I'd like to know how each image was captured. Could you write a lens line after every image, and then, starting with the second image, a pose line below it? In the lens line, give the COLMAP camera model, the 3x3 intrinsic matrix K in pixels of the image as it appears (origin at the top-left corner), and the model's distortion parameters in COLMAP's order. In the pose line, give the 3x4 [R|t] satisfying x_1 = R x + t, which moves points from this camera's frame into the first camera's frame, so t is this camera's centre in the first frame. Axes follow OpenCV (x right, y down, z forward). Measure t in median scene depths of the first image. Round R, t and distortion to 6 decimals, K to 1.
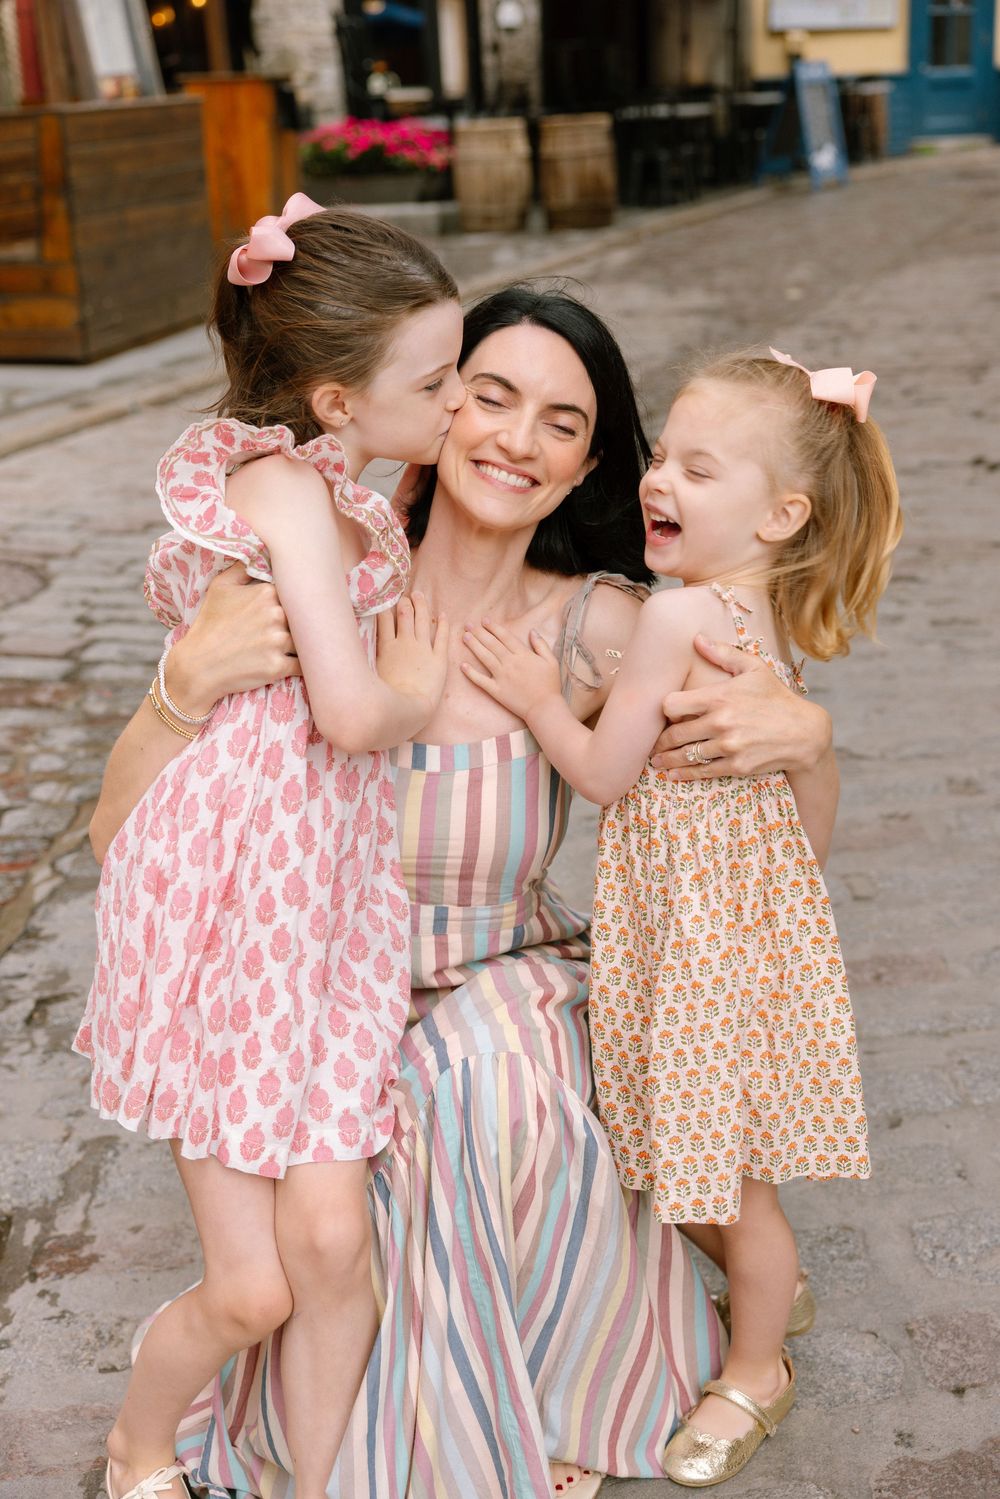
lens RADIAL K [[2007.0, 0, 507.7], [0, 2007.0, 748.3], [0, 0, 1]] dist [0.030635, 0.000000]
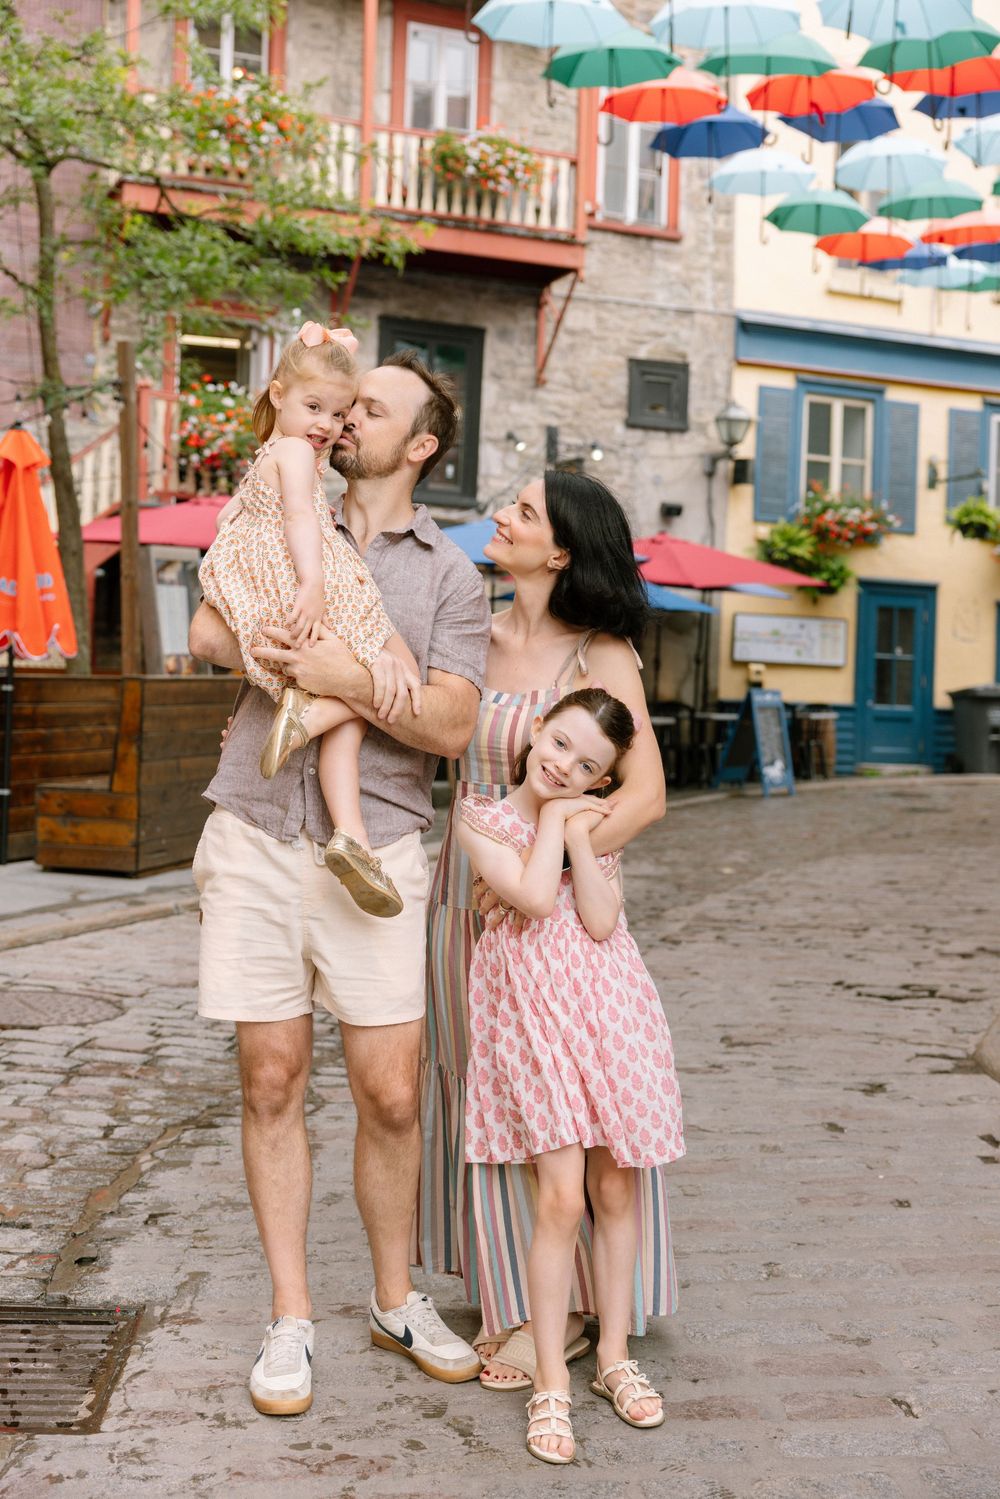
lens RADIAL K [[2056.7, 0, 498.9], [0, 2056.7, 748.7], [0, 0, 1]] dist [-0.013883, 0.000000]
pose [[0.997236, 0.074284, 0.001422, 0.002023], [-0.070761, 0.955427, -0.286623, 0.110988], [-0.022650, 0.285731, 0.958042, -0.316011]]
